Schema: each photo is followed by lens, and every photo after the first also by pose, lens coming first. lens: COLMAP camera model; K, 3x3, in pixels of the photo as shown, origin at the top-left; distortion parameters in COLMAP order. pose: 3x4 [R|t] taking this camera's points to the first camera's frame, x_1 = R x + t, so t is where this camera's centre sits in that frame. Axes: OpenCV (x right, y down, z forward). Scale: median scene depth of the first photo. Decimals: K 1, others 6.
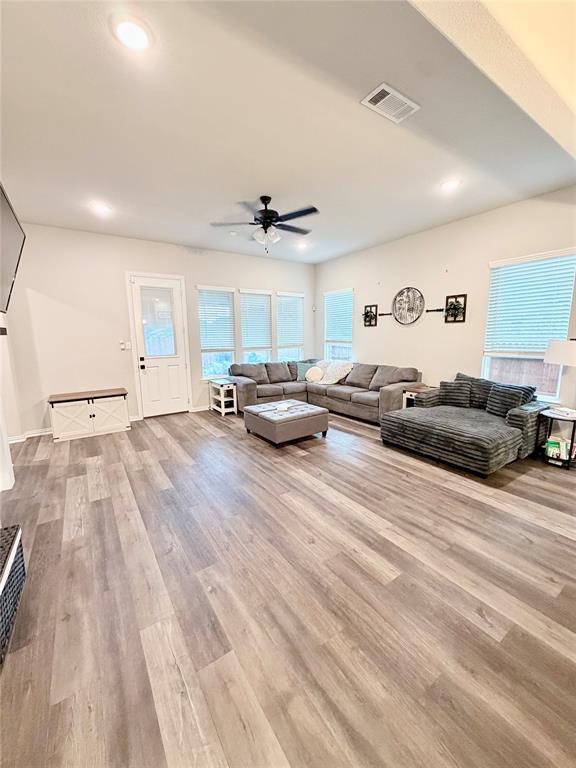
lens RADIAL K [[305.1, 0, 287.9], [0, 305.1, 382.5], [0, 0, 1]] dist [-0.002139, -0.000193]
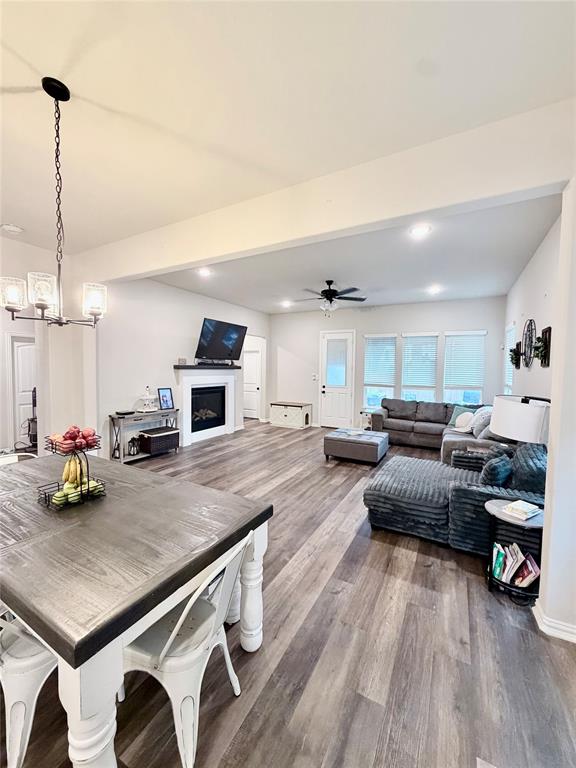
lens RADIAL K [[305.1, 0, 287.9], [0, 305.1, 385.6], [0, 0, 1]] dist [-0.002139, -0.000193]
pose [[0.455491, 0.071676, -0.887351, 0.861146], [-0.162903, 0.986634, -0.003925, -0.053341], [0.875209, 0.146340, 0.461079, 0.166274]]
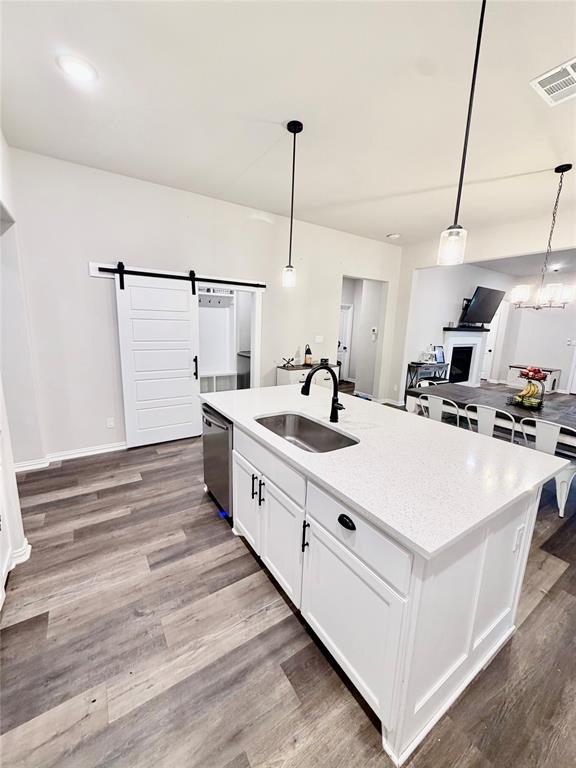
lens RADIAL K [[305.1, 0, 286.4], [0, 305.1, 383.6], [0, 0, 1]] dist [-0.002139, -0.000193]
pose [[-0.015418, 0.208811, -0.977834, 1.081546], [-0.194432, 0.958657, 0.207782, 0.036865], [0.980795, 0.193325, 0.025819, -0.409303]]
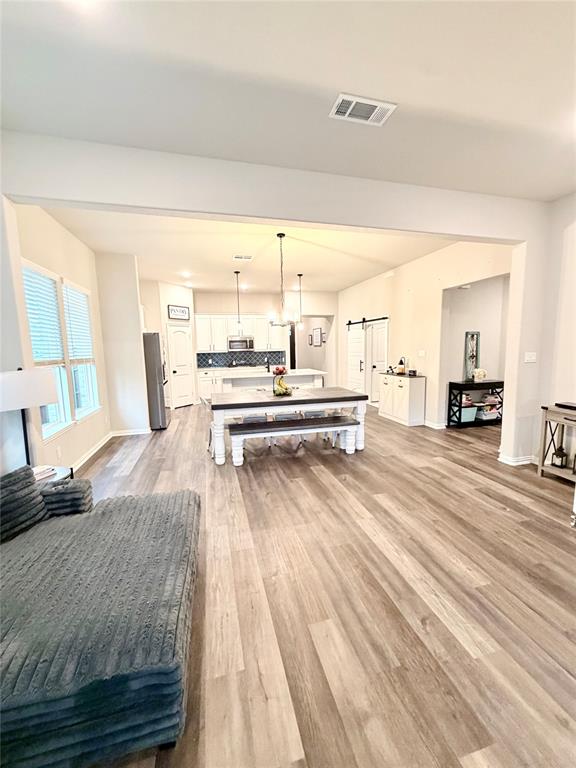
lens RADIAL K [[305.1, 0, 287.5], [0, 305.1, 382.4], [0, 0, 1]] dist [-0.002139, -0.000193]
pose [[-0.942891, -0.008264, 0.332998, 0.105277], [0.085240, 0.960420, 0.265192, -0.161851], [-0.322010, 0.278432, -0.904868, 0.962571]]
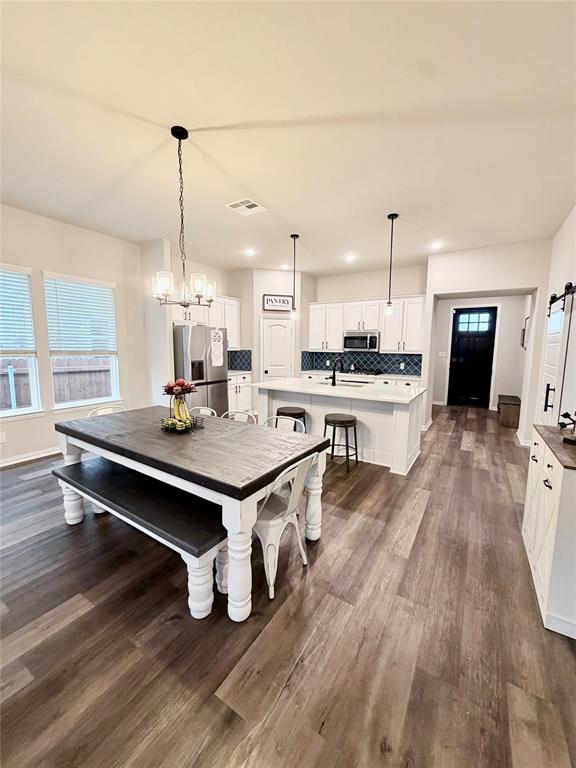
lens RADIAL K [[305.1, 0, 287.3], [0, 305.1, 383.5], [0, 0, 1]] dist [-0.002139, -0.000193]
pose [[-0.399701, -0.104460, 0.910674, -0.110394], [0.143517, 0.974101, 0.174726, -0.020897], [-0.905341, 0.200536, -0.374357, 0.145343]]
